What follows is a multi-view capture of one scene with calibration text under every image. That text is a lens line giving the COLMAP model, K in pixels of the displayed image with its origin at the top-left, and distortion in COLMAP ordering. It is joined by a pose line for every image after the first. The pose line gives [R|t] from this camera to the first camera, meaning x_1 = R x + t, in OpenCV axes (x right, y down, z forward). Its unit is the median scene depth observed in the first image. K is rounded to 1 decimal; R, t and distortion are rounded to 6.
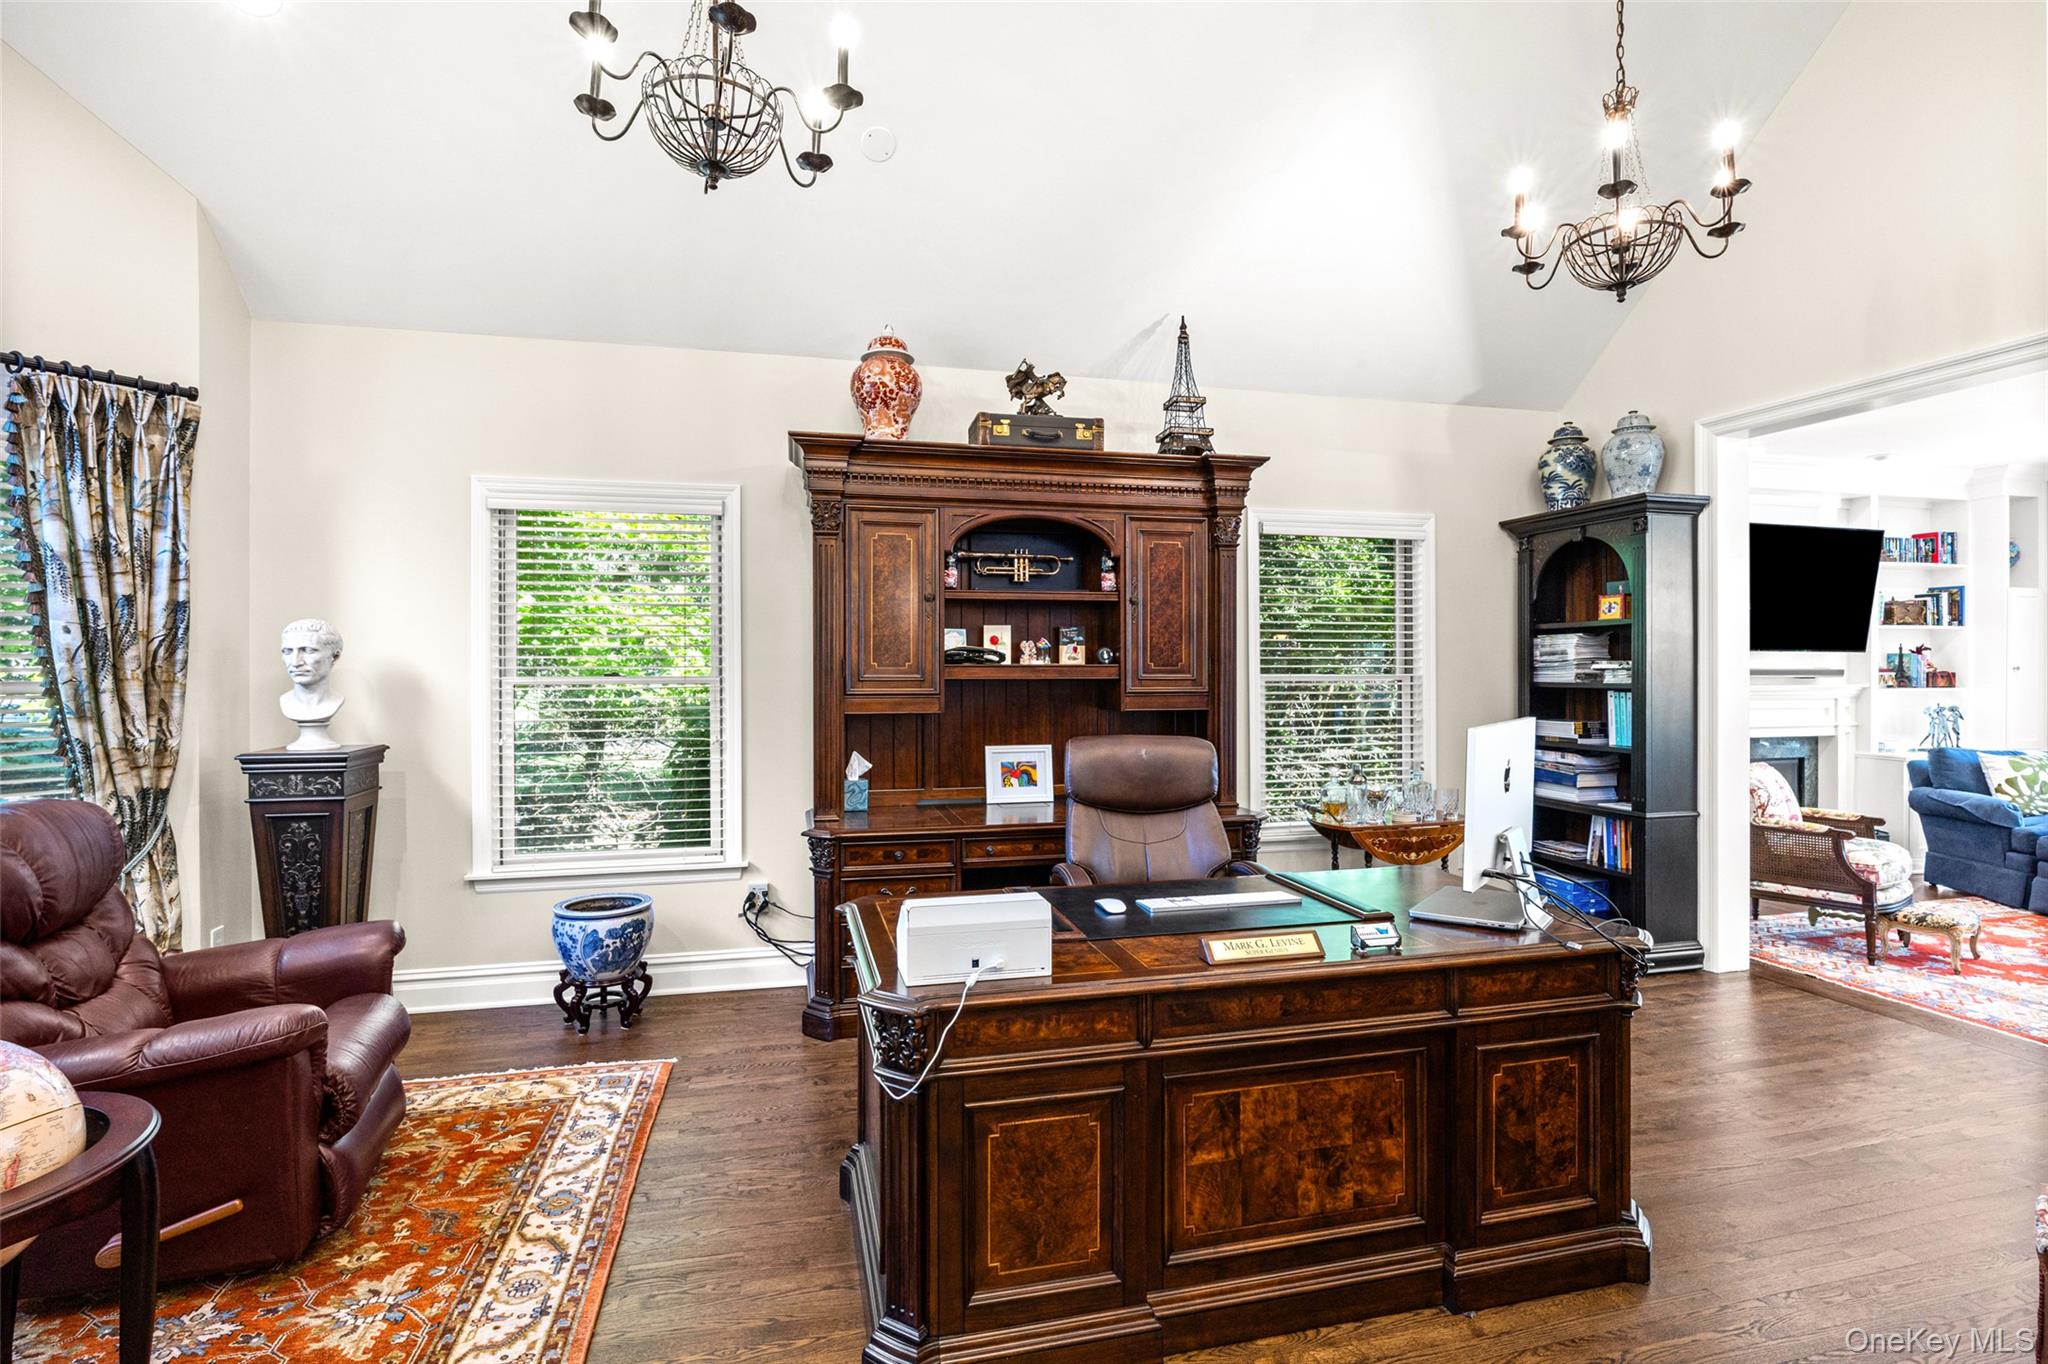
lens RADIAL K [[1030.6, 0, 1020.2], [0, 1030.6, 652.1], [0, 0, 1]] dist [-0.008344, 0.001955]
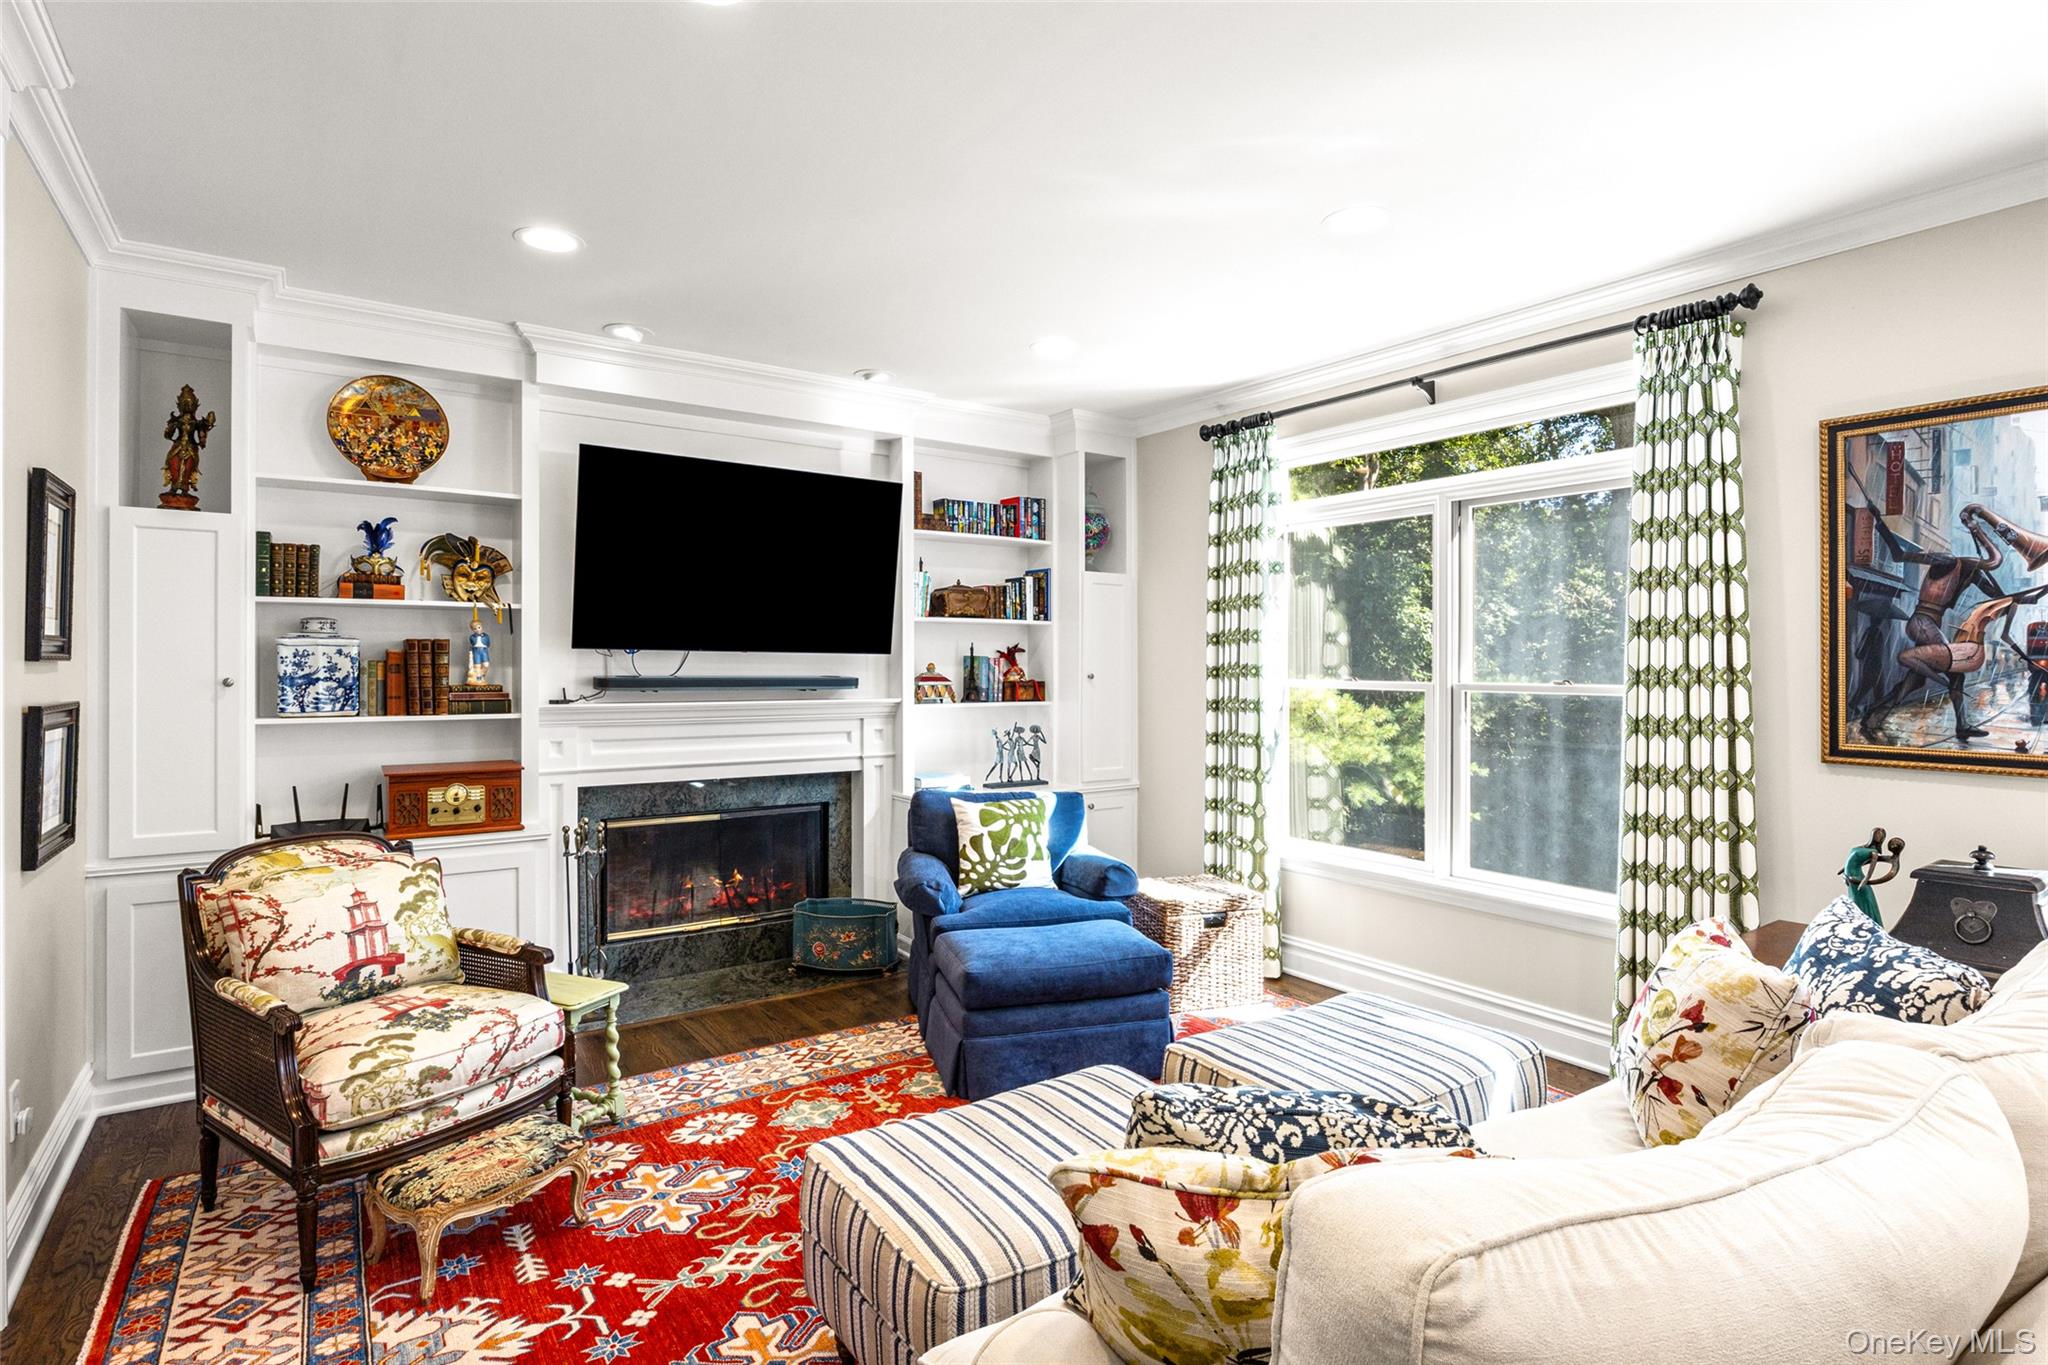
lens RADIAL K [[1030.6, 0, 1022.3], [0, 1030.6, 651.9], [0, 0, 1]] dist [-0.008344, 0.001955]
pose [[0.945401, 0.004938, 0.325872, 0.665915], [-0.005448, 0.999985, 0.000654, -0.002542], [-0.325864, -0.002393, 0.945414, 0.283162]]
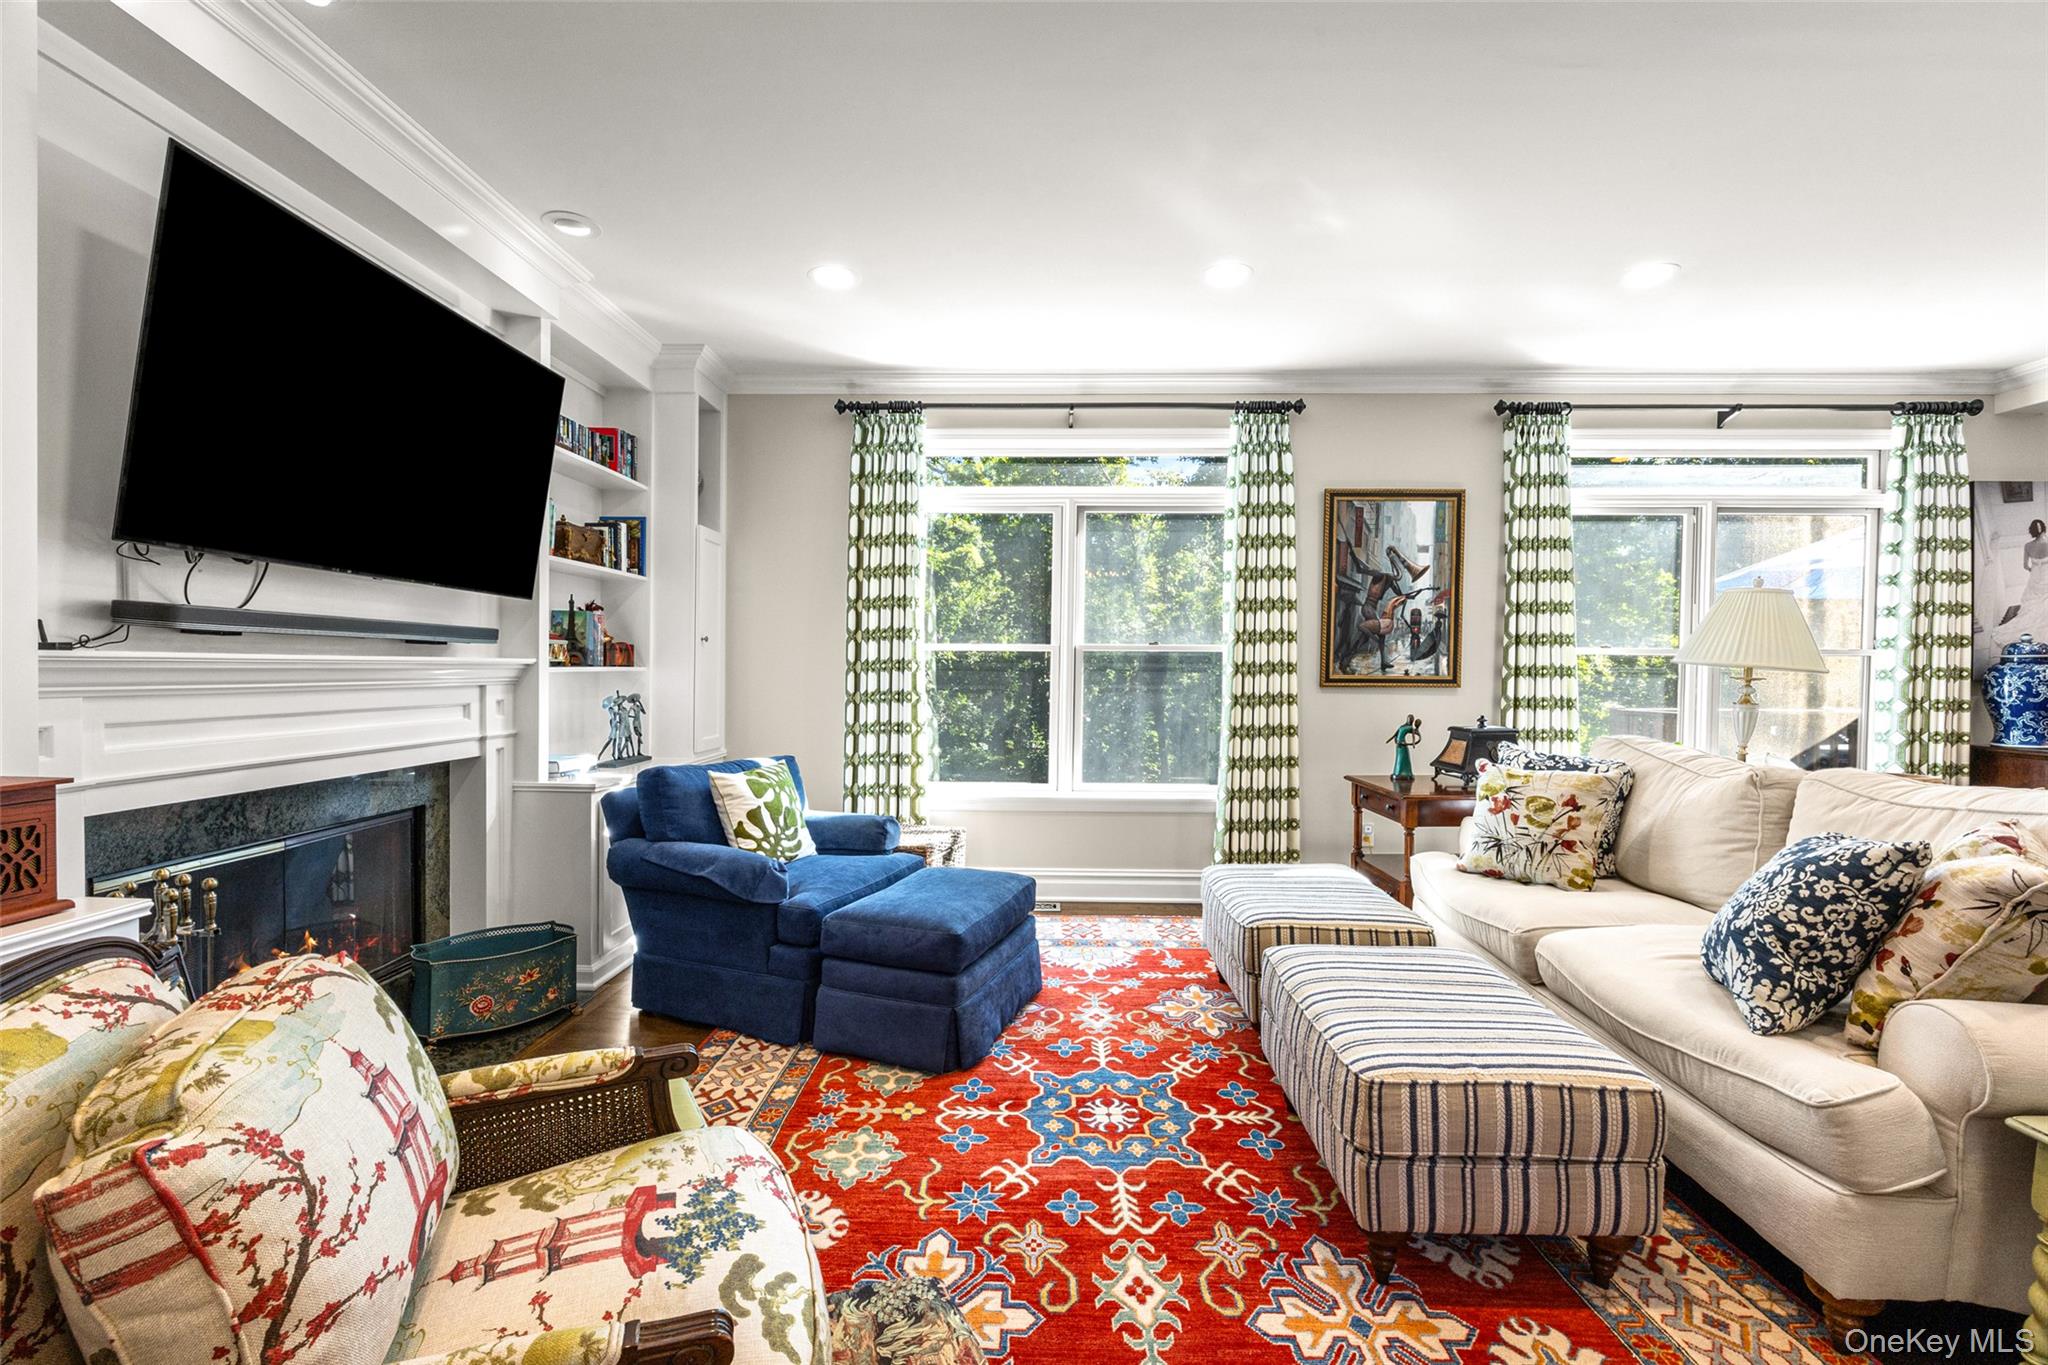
lens RADIAL K [[870.9, 0, 1010.9], [0, 870.9, 680.6], [0, 0, 1]] dist [-0.010614, 0.000813]
pose [[0.296927, -0.013884, 0.954799, 0.451227], [-0.016542, 0.999669, 0.019681, 0.029271], [-0.954757, -0.021638, 0.296599, 0.609198]]
